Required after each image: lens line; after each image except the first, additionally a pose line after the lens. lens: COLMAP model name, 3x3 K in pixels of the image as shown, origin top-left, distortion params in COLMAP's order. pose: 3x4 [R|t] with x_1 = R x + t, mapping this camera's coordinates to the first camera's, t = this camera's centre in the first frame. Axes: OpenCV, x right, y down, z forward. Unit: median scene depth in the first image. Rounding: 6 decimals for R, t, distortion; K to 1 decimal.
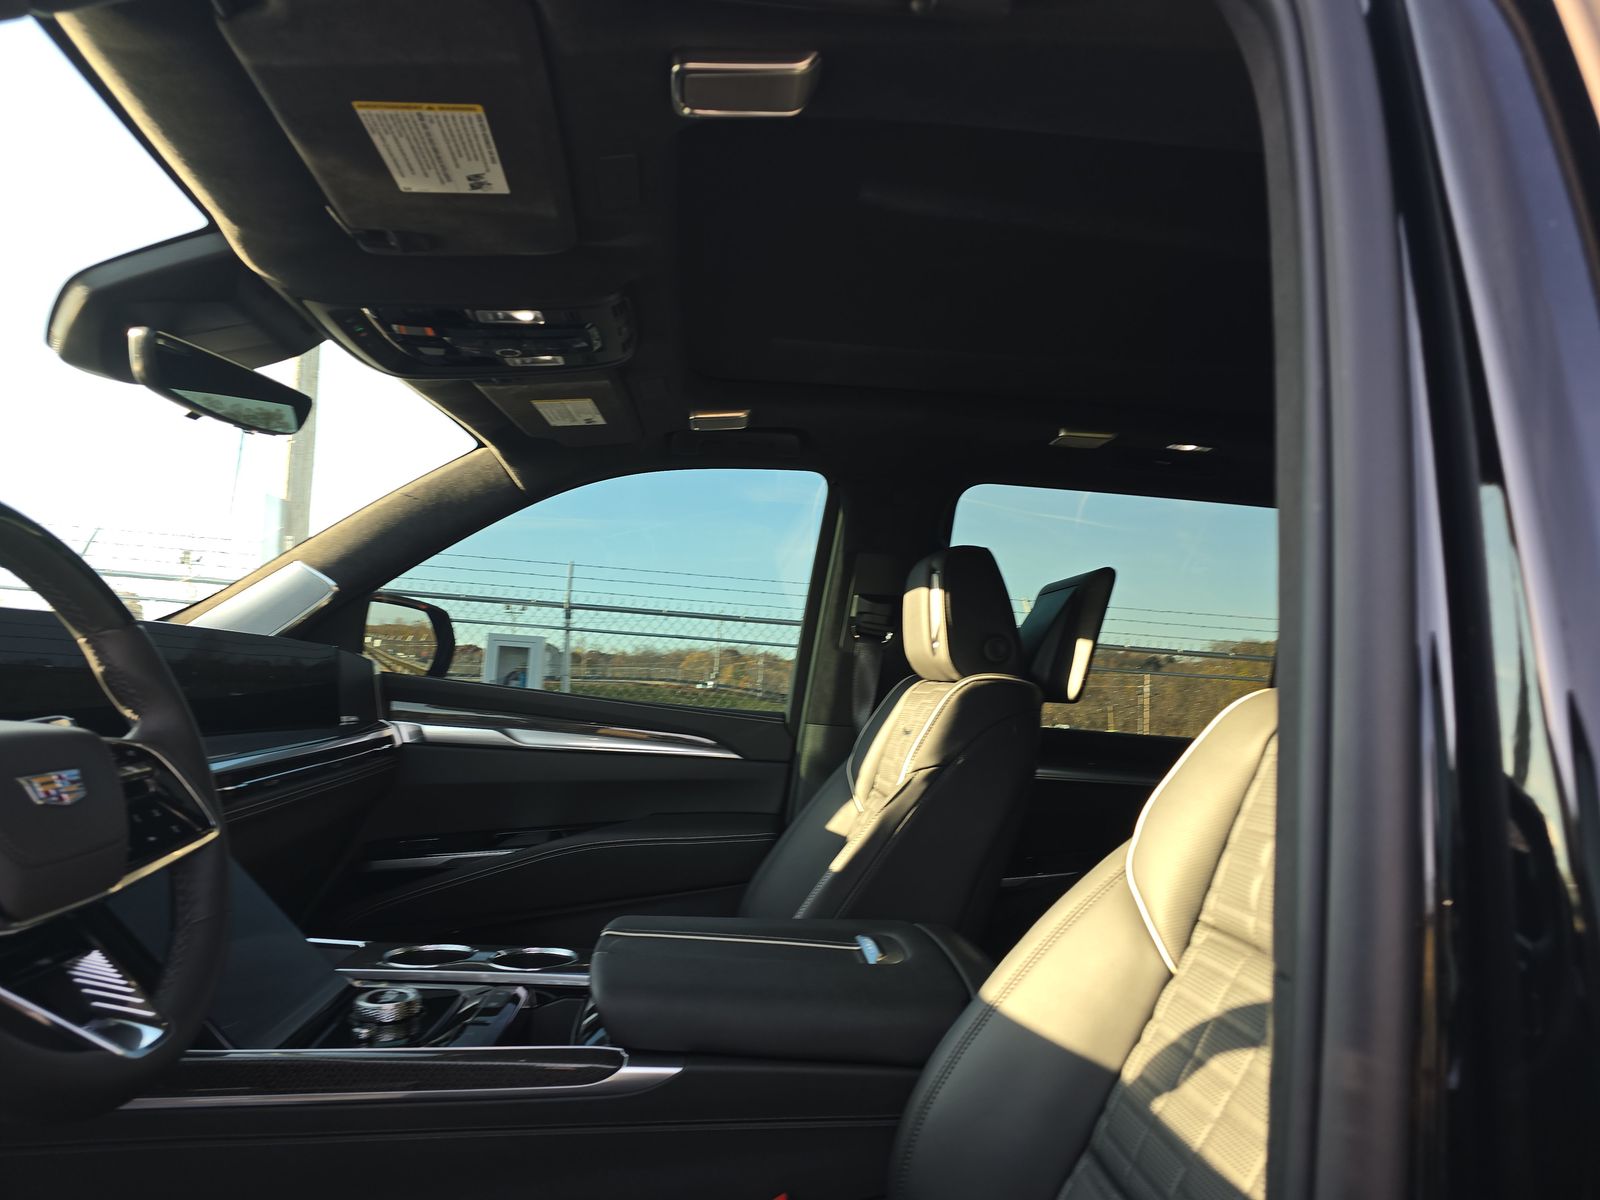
lens RADIAL K [[1045.2, 0, 800.0], [0, 1045.2, 600.0], [0, 0, 1]] dist [0.041205, -0.036035]
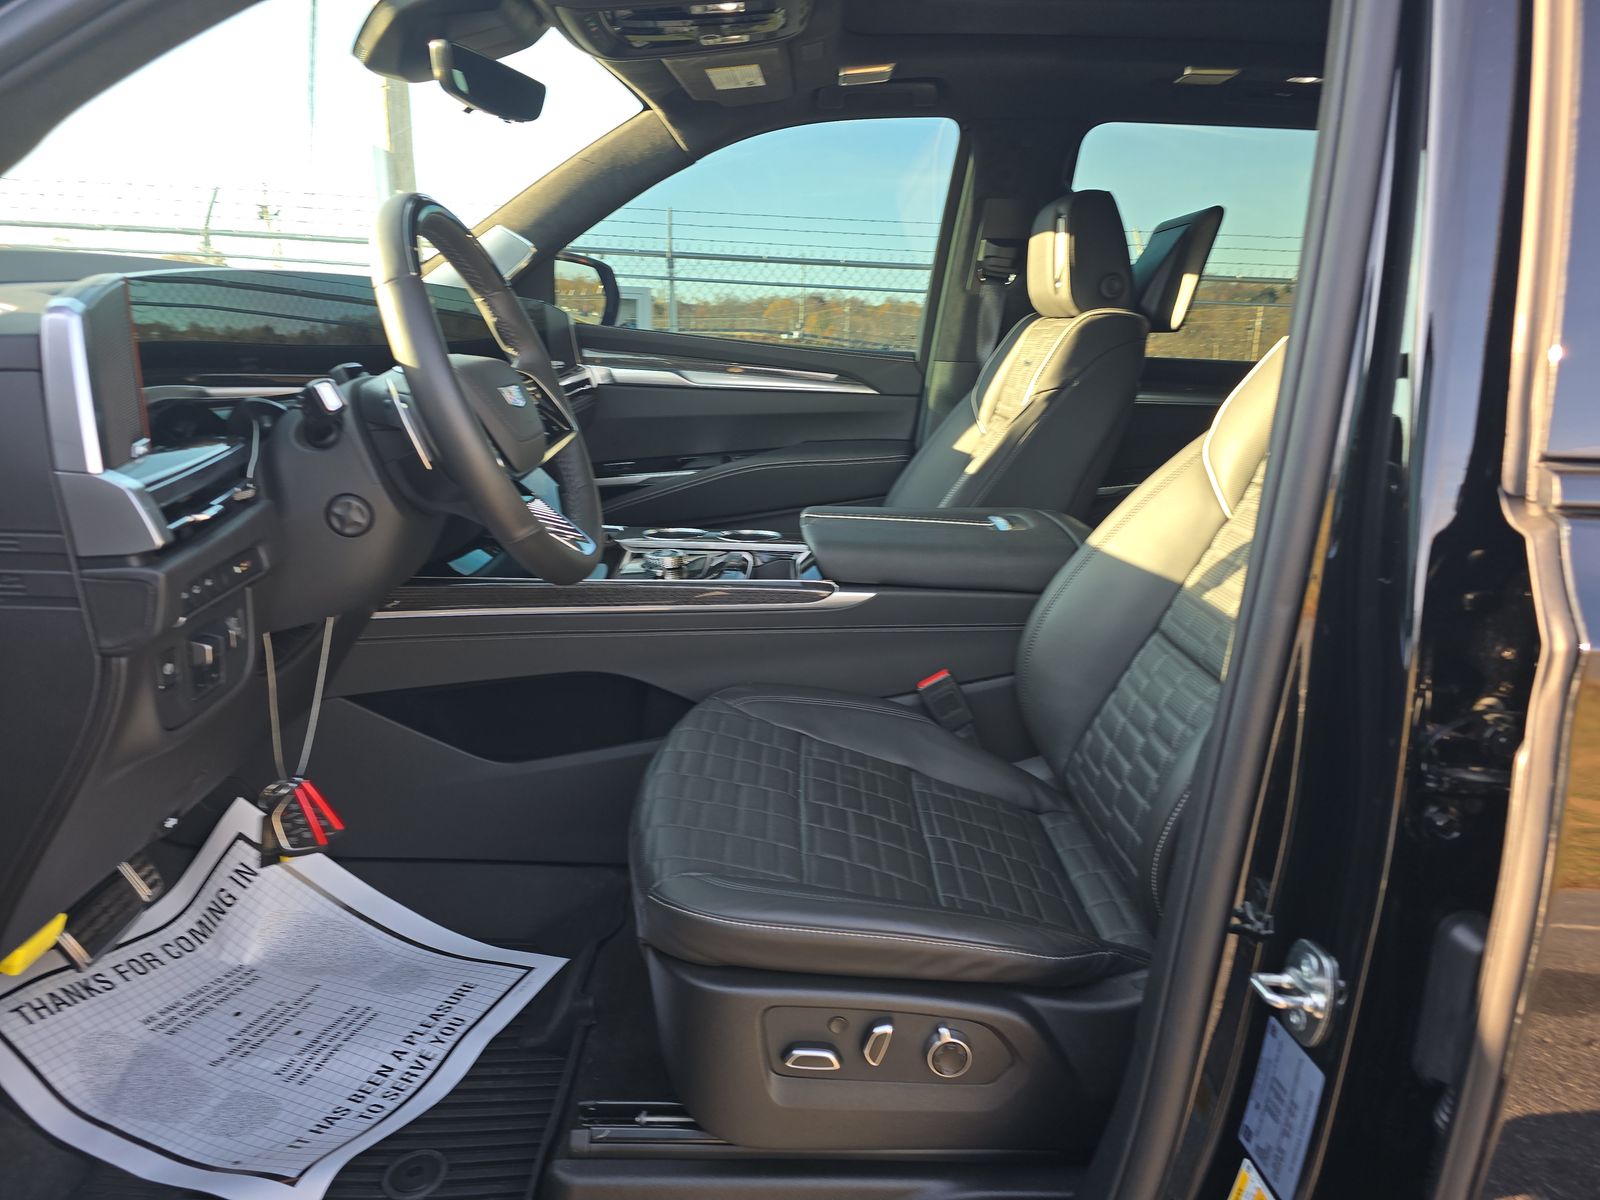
lens RADIAL K [[1047.5, 0, 800.0], [0, 1047.5, 600.0], [0, 0, 1]] dist [0.058168, -0.057332]
pose [[0.996278, -0.005558, -0.086020, -0.049225], [0.033086, 0.946141, 0.322060, -0.010815], [0.079597, -0.323708, 0.942803, -0.207278]]
